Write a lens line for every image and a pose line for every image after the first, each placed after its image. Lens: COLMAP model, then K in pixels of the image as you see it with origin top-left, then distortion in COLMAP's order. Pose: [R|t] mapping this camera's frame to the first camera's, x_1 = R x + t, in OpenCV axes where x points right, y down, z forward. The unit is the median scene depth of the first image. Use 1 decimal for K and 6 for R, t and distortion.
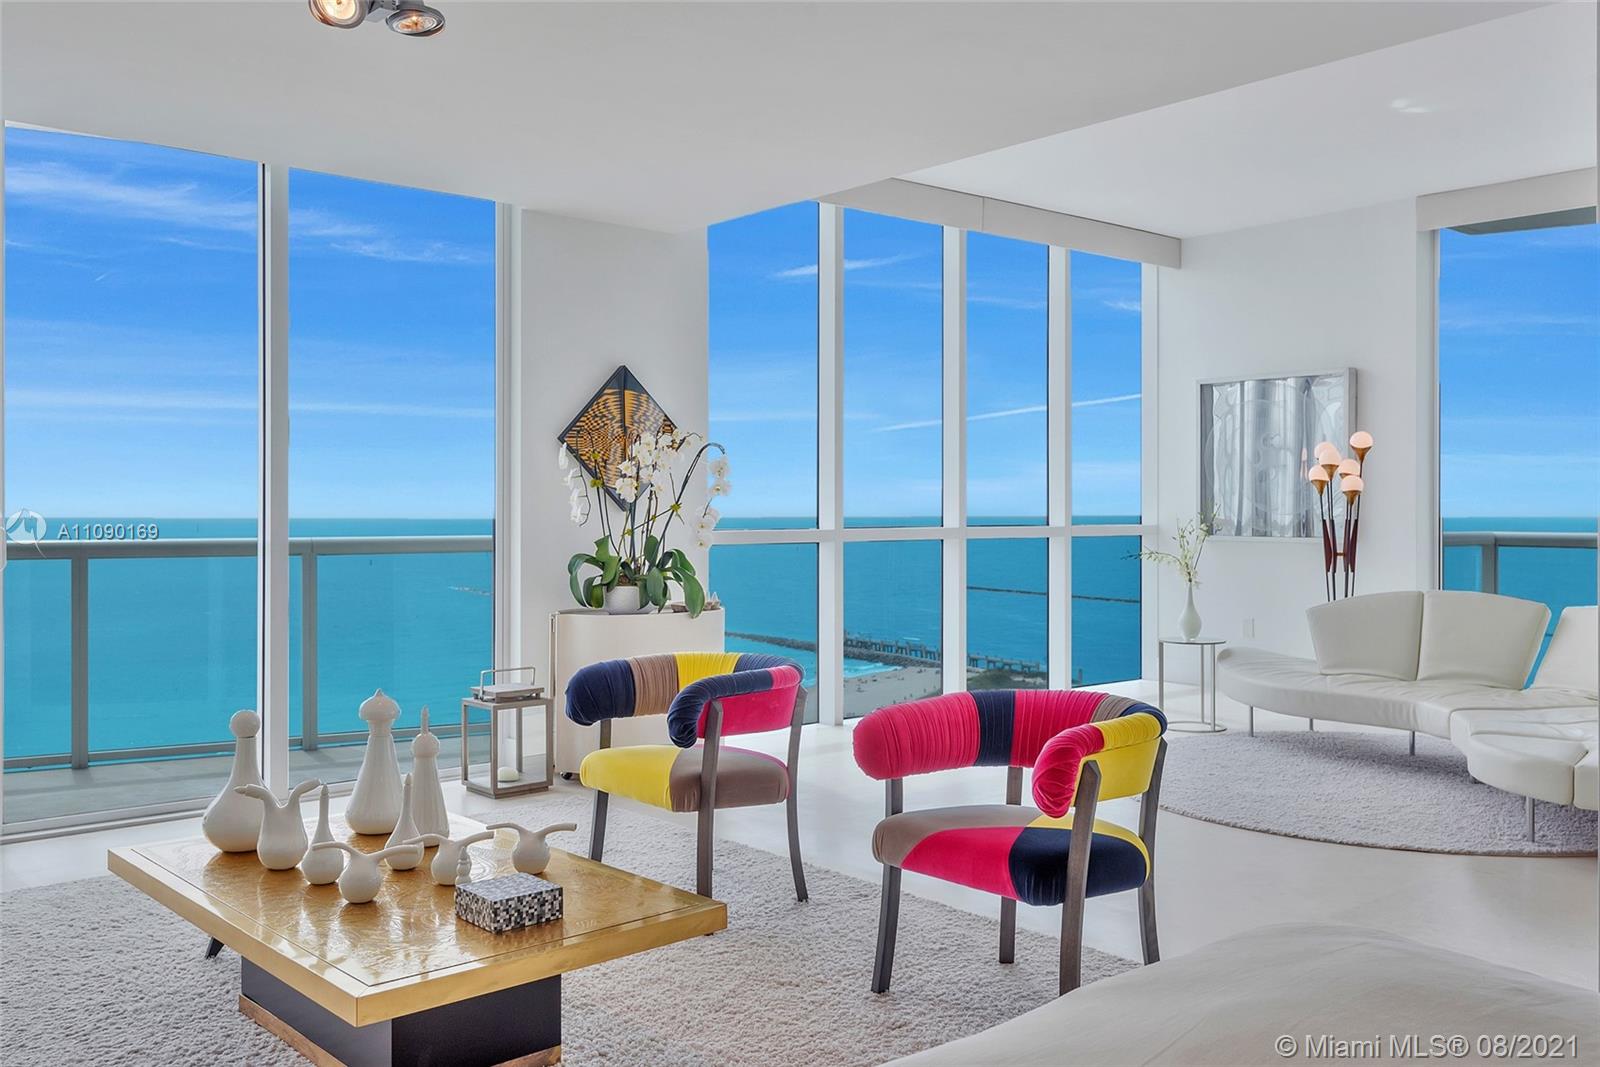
lens RADIAL K [[1363.5, 0, 815.3], [0, 1363.5, 514.9], [0, 0, 1]] dist [0.034774, -0.027450]
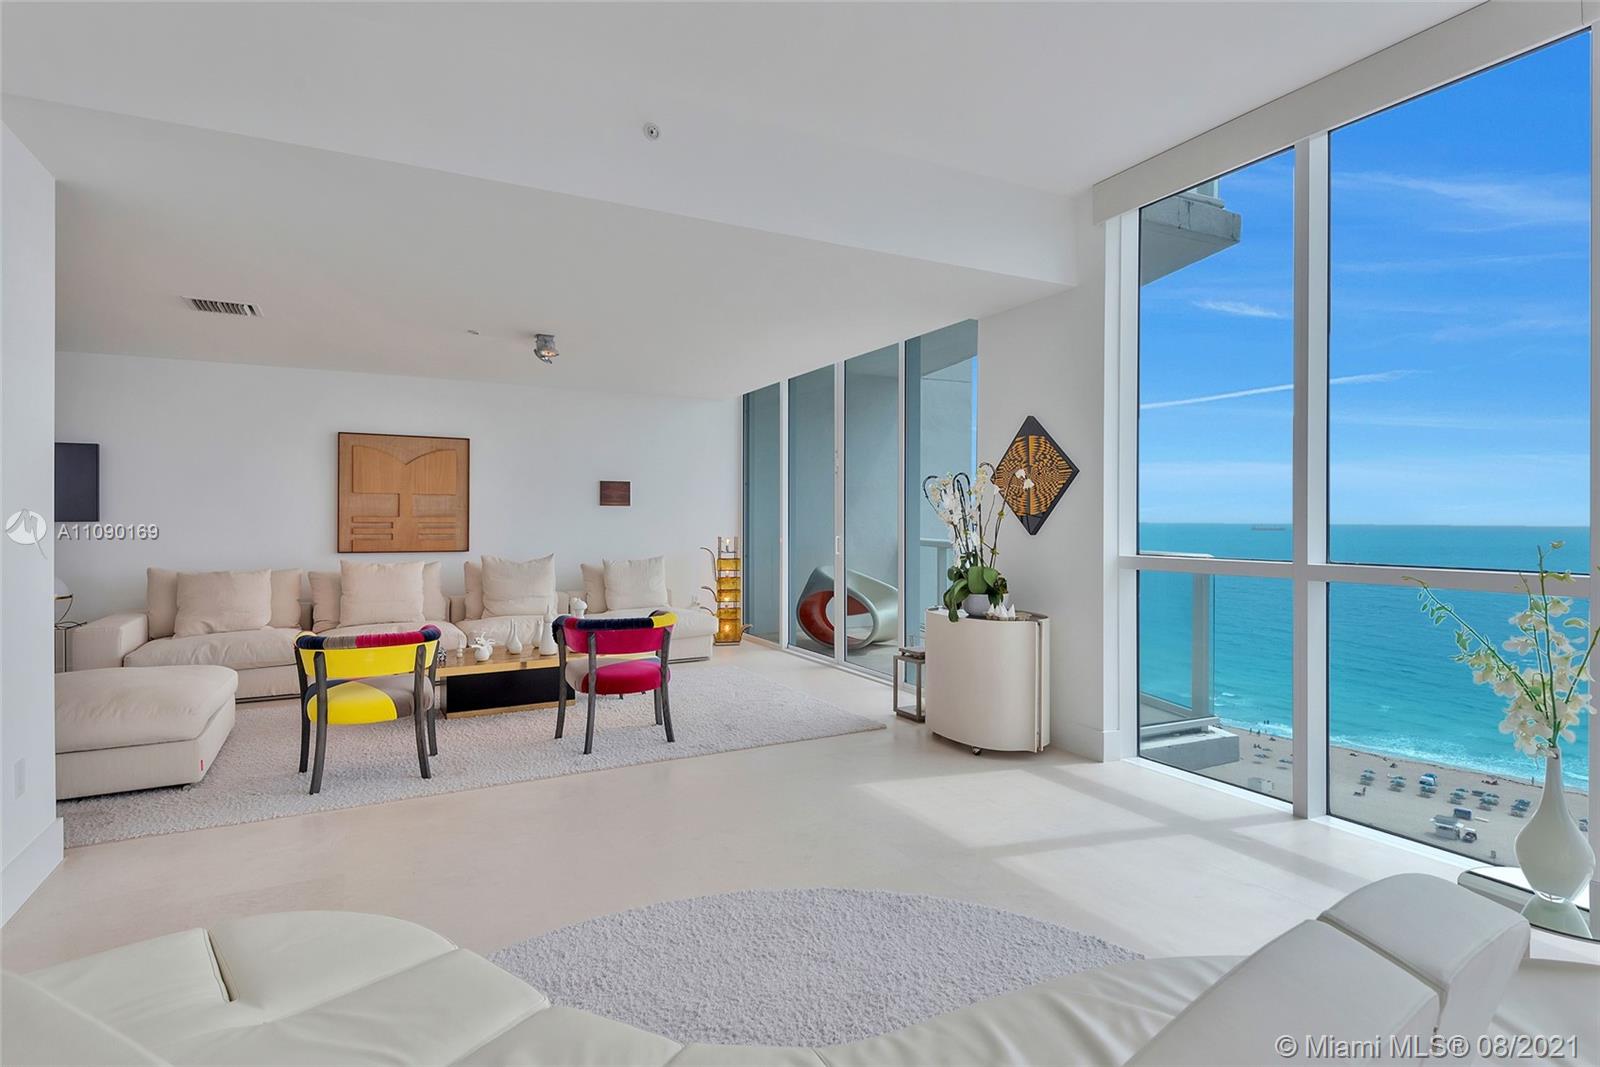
lens RADIAL K [[839.1, 0, 805.0], [0, 839.1, 527.7], [0, 0, 1]] dist [0.035435, -0.002779]
pose [[-0.239397, 0.009595, -0.970874, 0.669980], [-0.005681, 0.999920, 0.011283, -0.018482], [0.970905, 0.008216, -0.239323, 1.049998]]
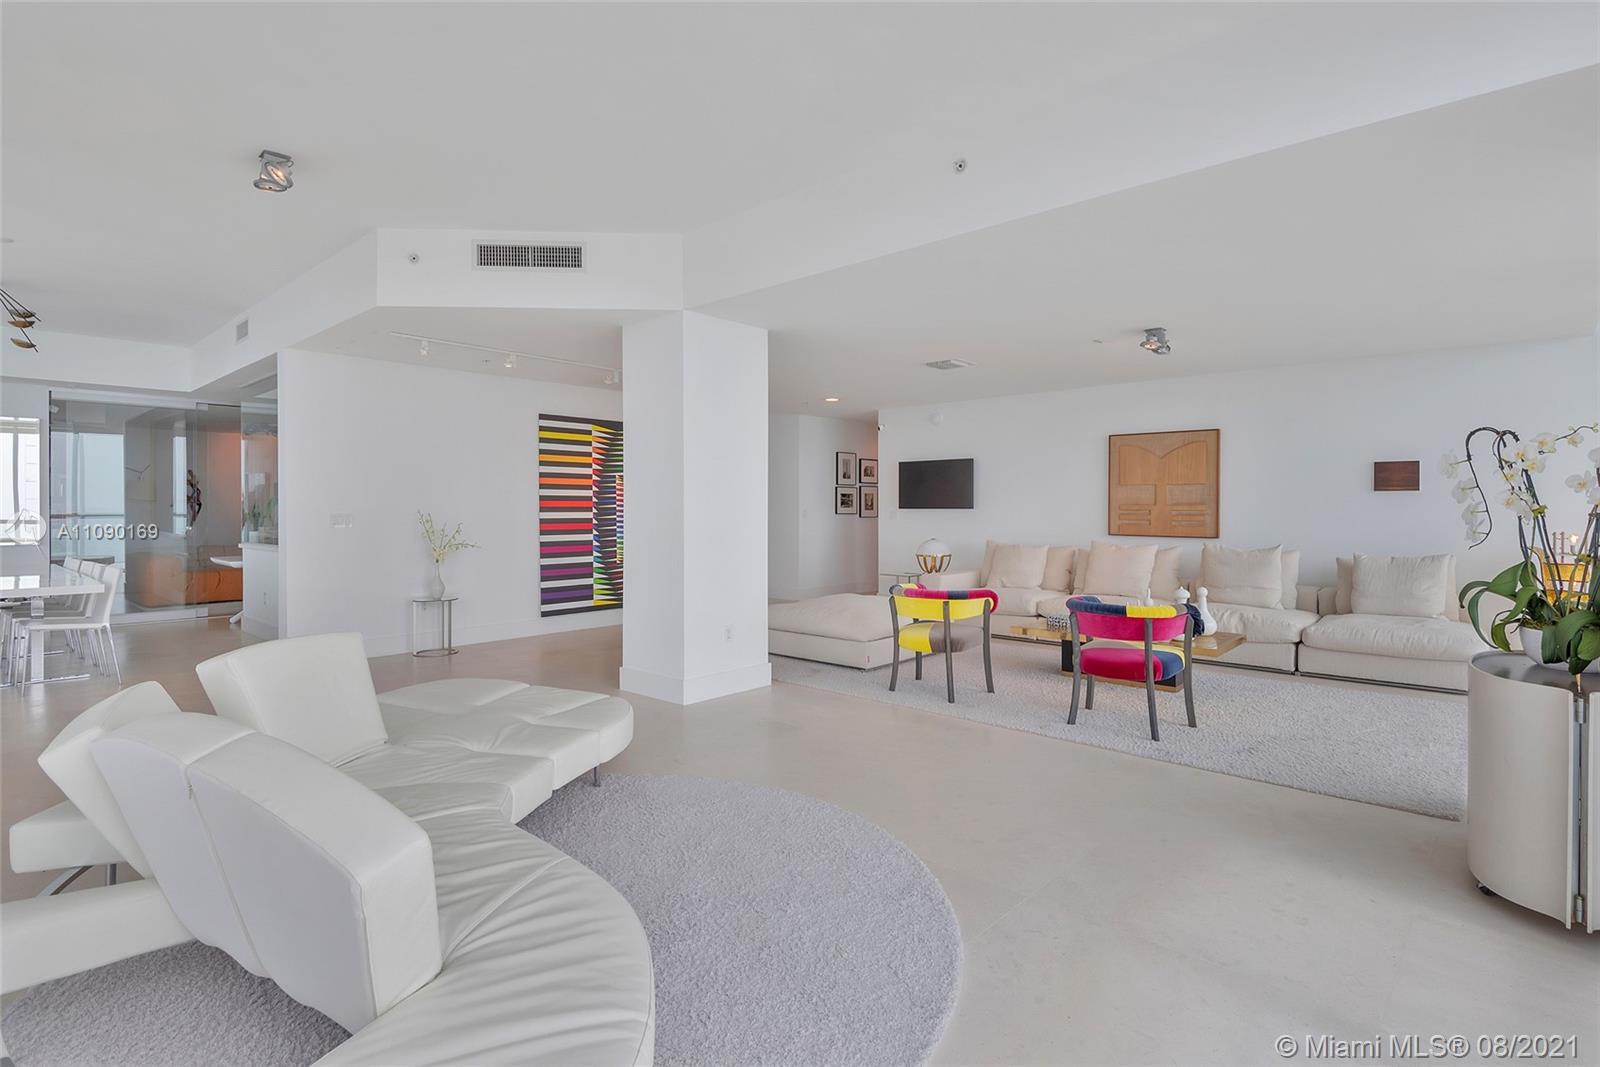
lens RADIAL K [[783.1, 0, 805.7], [0, 783.1, 510.1], [0, 0, 1]] dist [0.001213, -0.000777]
pose [[-0.994747, -0.000882, -0.102361, 0.318416], [-0.001708, 0.999967, 0.007984, -0.018132], [0.102351, 0.008117, -0.994715, 1.400597]]
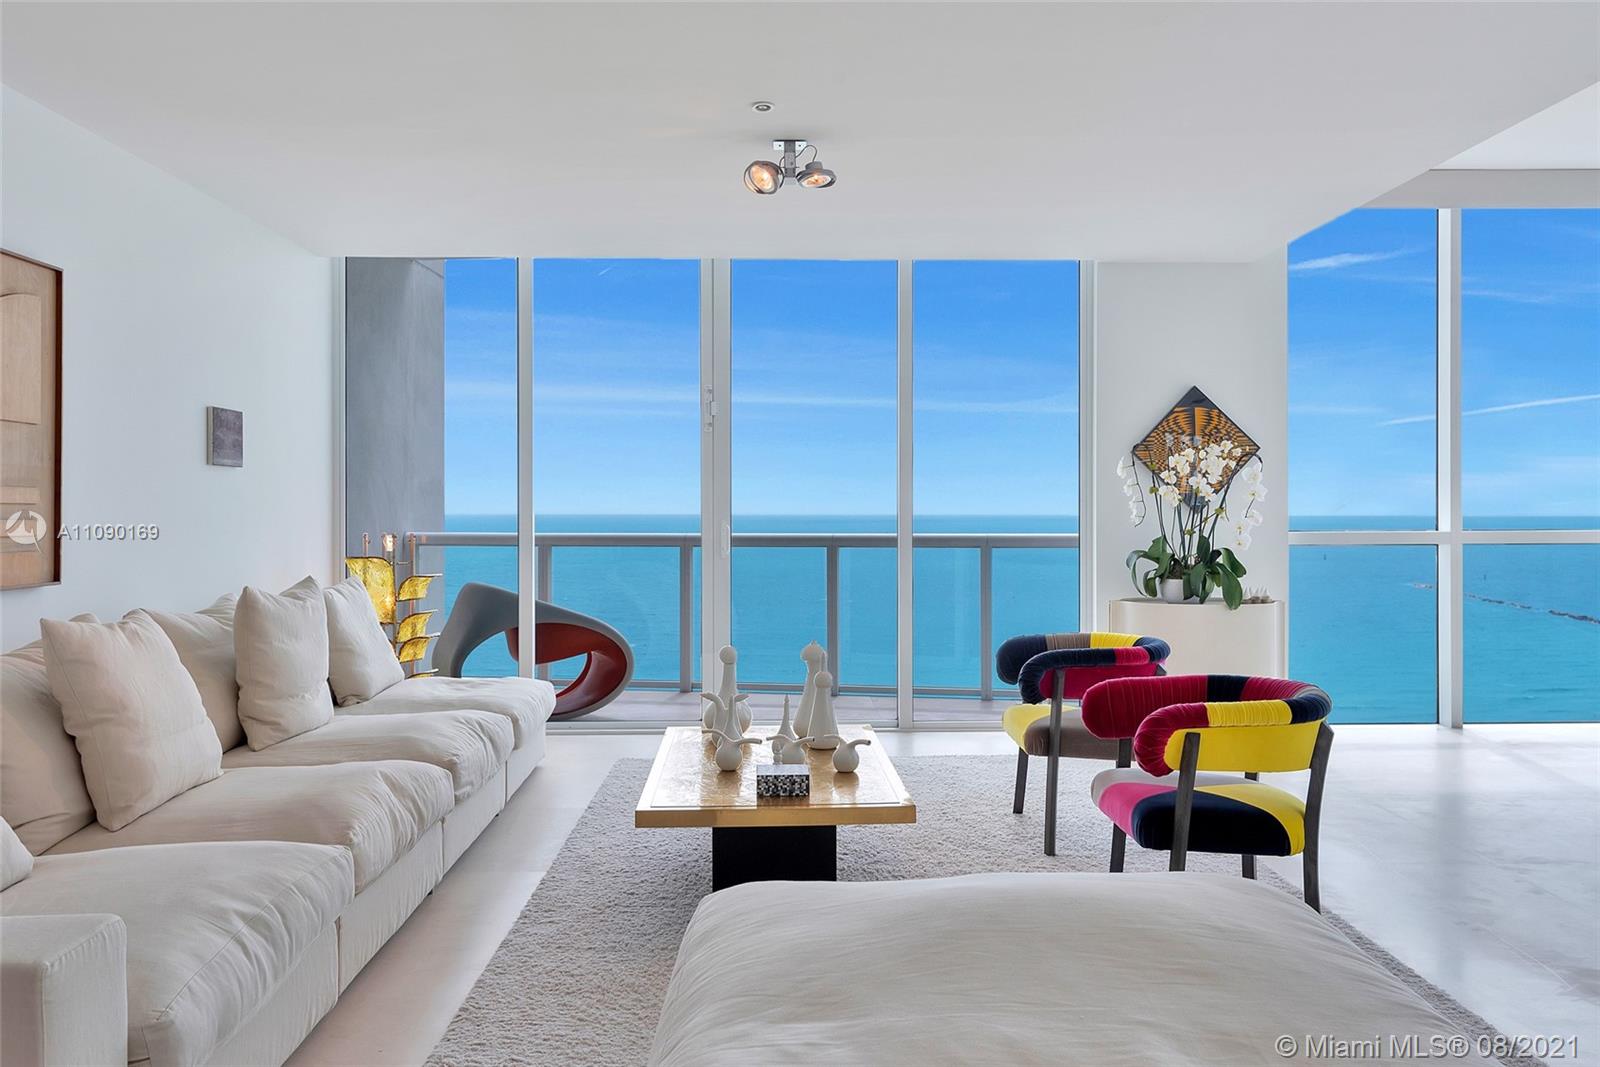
lens RADIAL K [[1272.9, 0, 818.4], [0, 1272.9, 510.5], [0, 0, 1]] dist [0.016027, 0.000883]
pose [[0.771371, -0.001015, -0.636385, 0.312838], [0.000033, 0.999999, -0.001554, -0.003996], [0.636386, 0.001178, 0.771370, -0.020924]]
